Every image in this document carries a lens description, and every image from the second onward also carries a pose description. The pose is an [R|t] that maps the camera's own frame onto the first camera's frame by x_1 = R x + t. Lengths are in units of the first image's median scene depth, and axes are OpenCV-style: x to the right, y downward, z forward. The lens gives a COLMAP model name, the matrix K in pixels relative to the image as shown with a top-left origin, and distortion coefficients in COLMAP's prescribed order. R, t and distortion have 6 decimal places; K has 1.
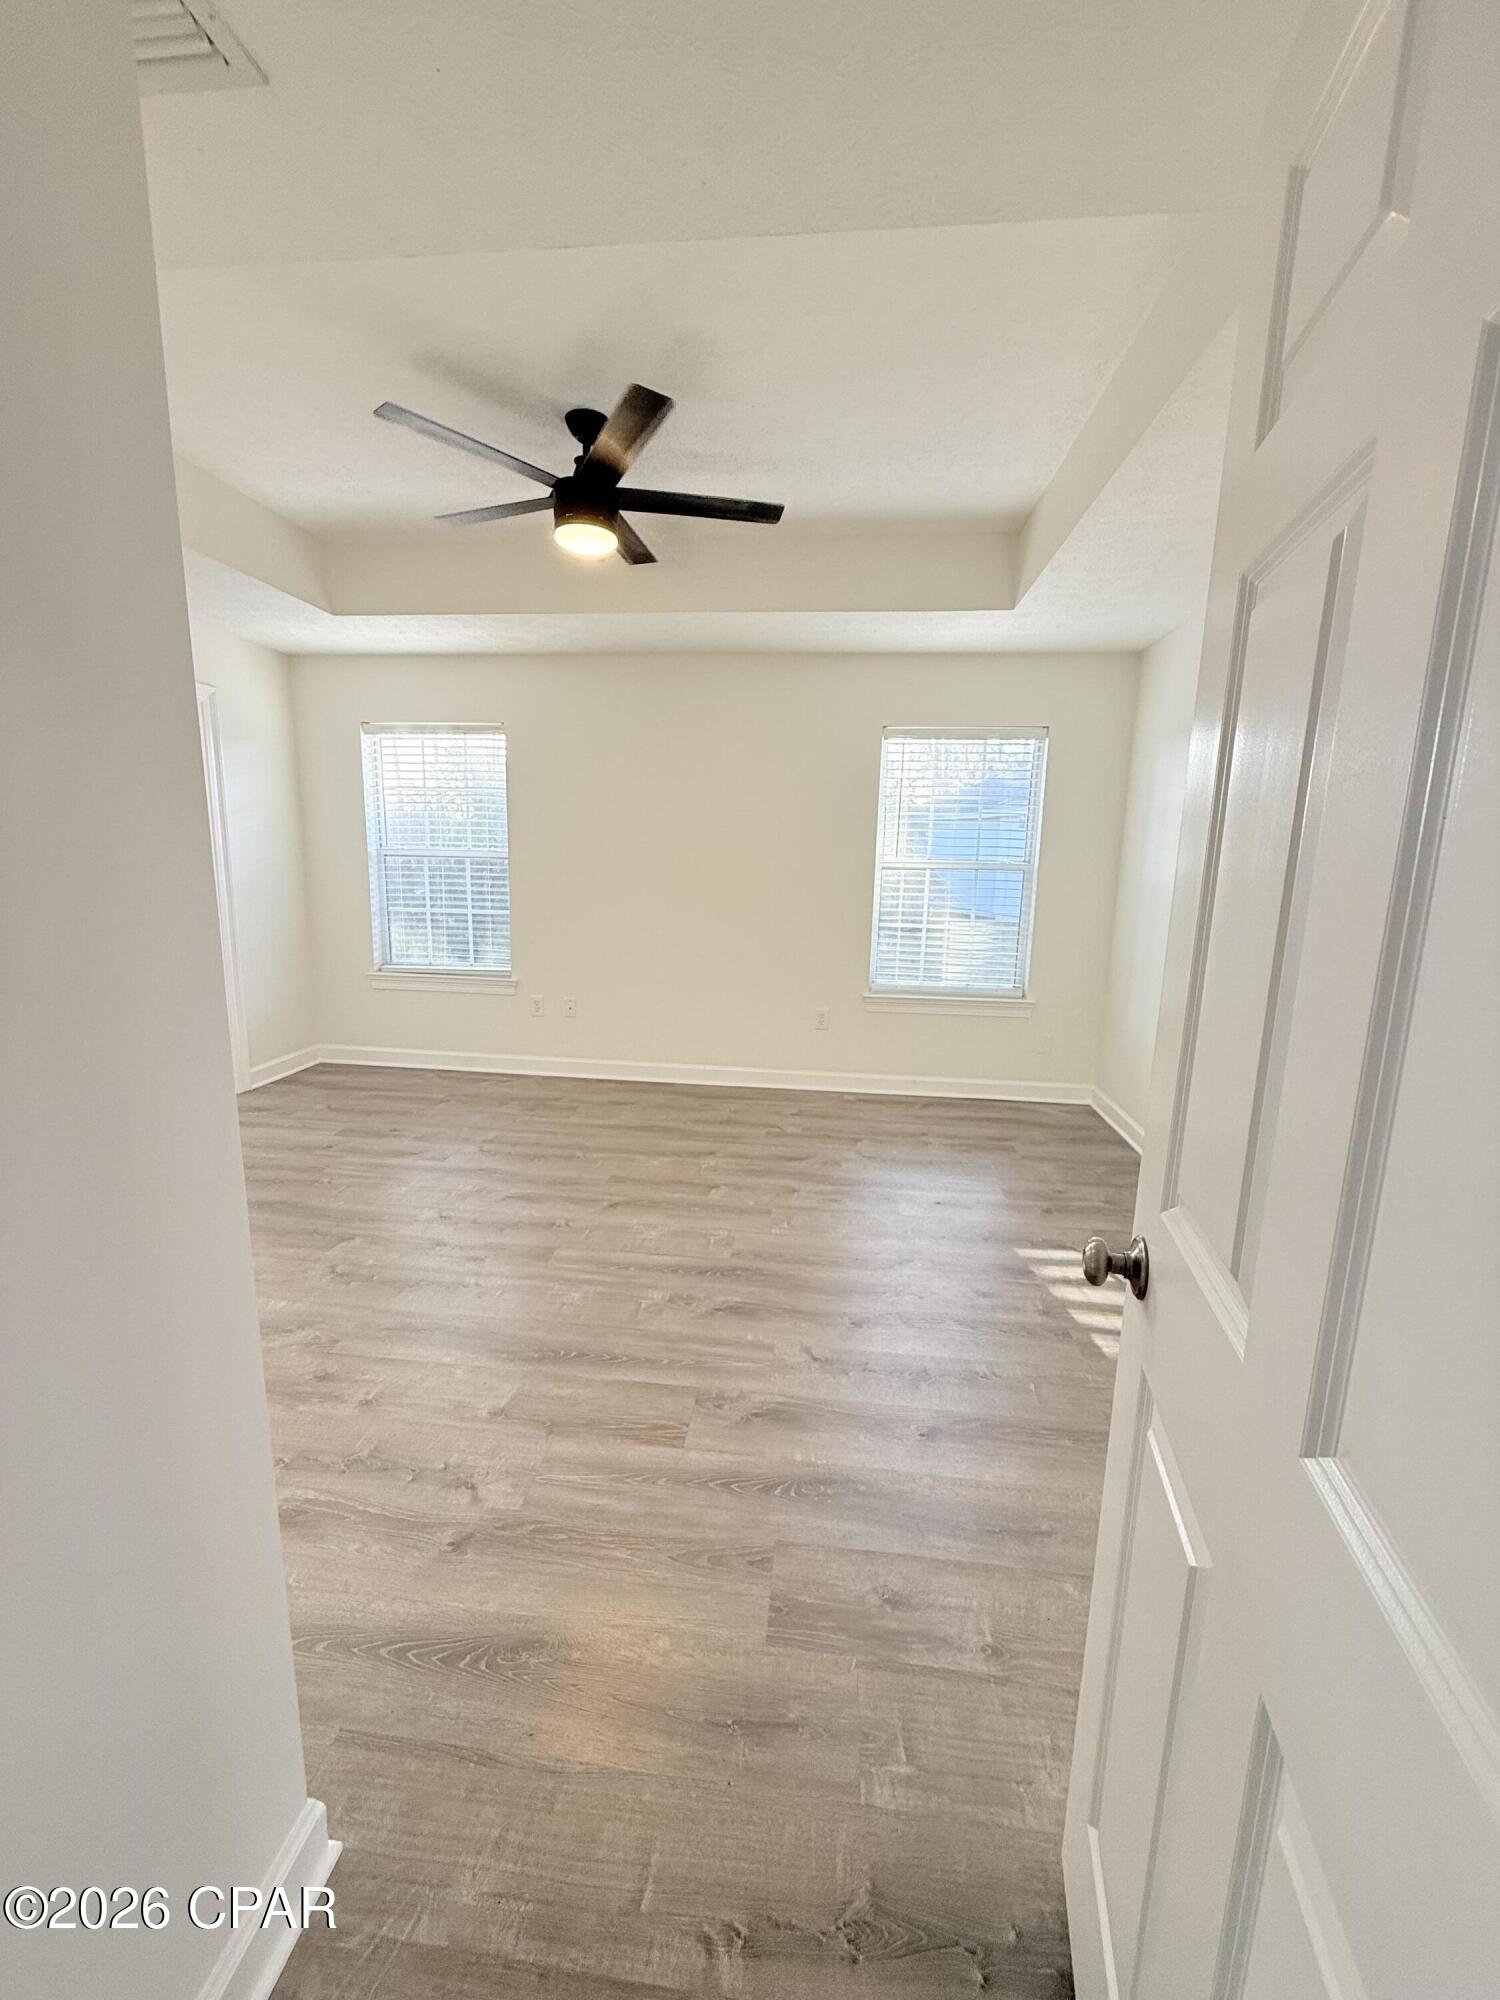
lens RADIAL K [[796.4, 0, 740.0], [0, 796.4, 1009.1], [0, 0, 1]] dist [0.001273, -0.000126]
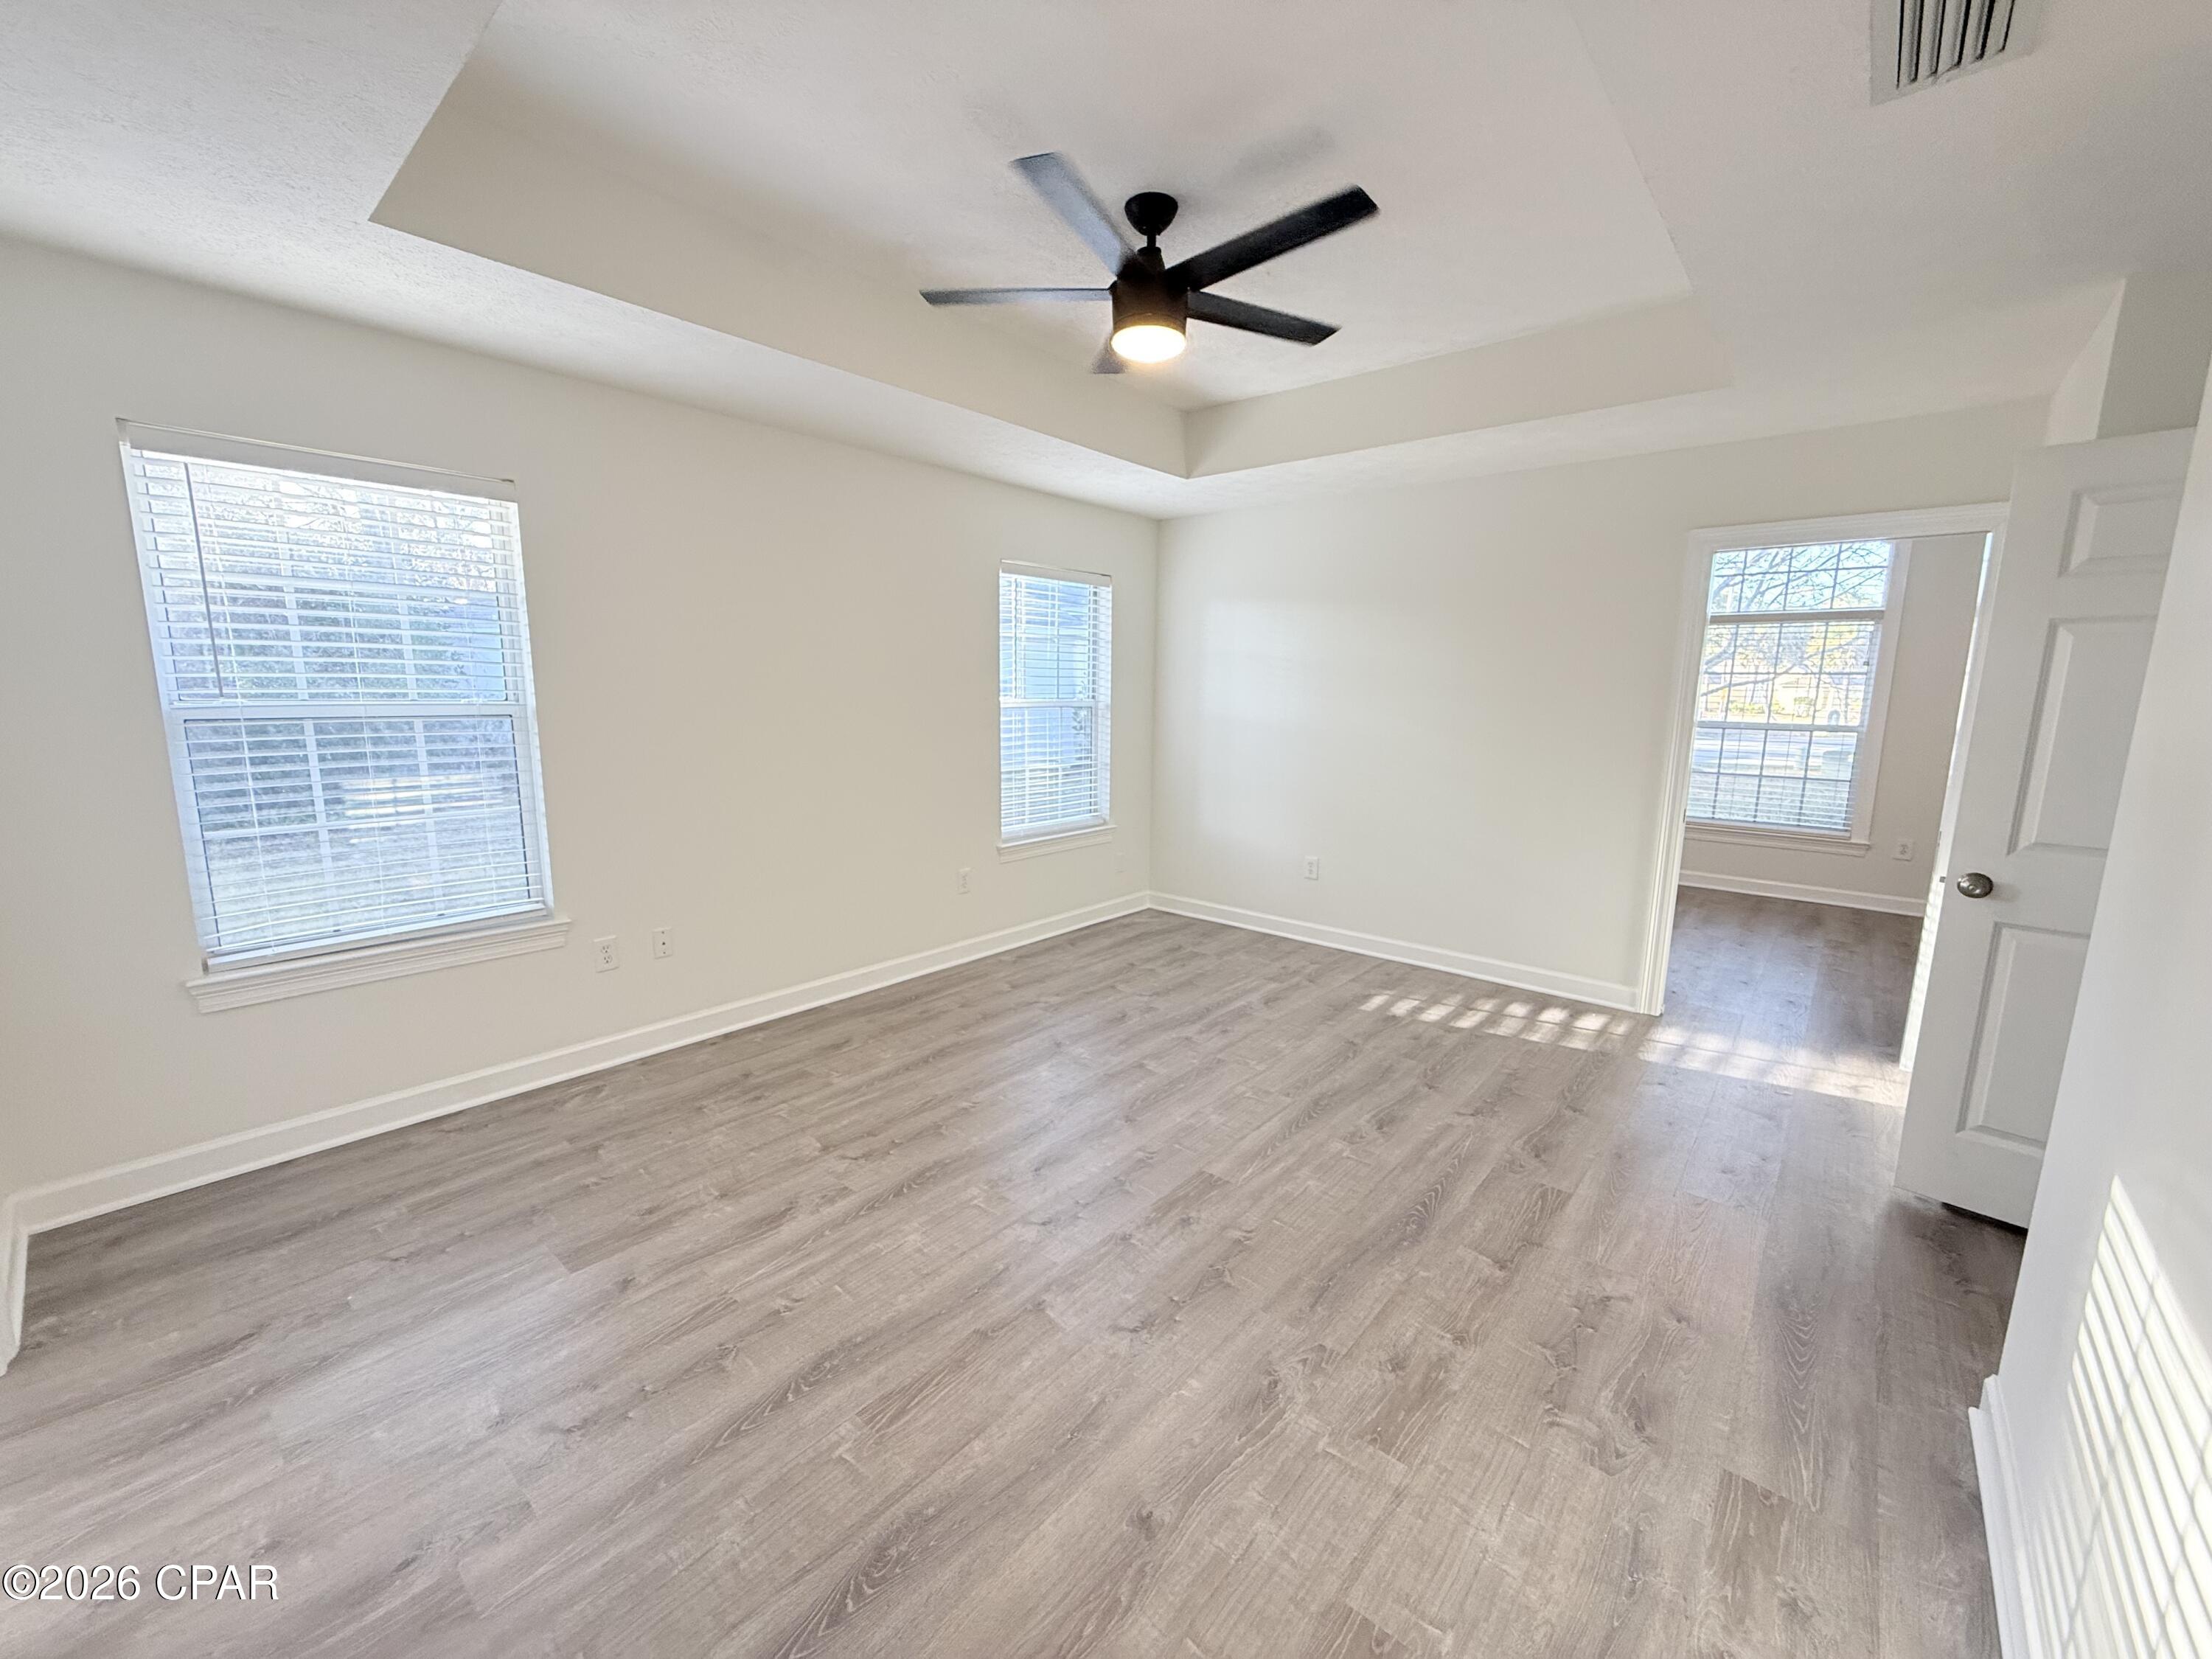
lens RADIAL K [[880.8, 0, 1103.9], [0, 880.8, 851.8], [0, 0, 1]] dist [0.001273, -0.000126]
pose [[0.561829, -0.168698, 0.809870, -0.661839], [0.161368, 0.982529, 0.092719, -0.095357], [-0.811362, 0.078595, 0.579236, 0.333438]]
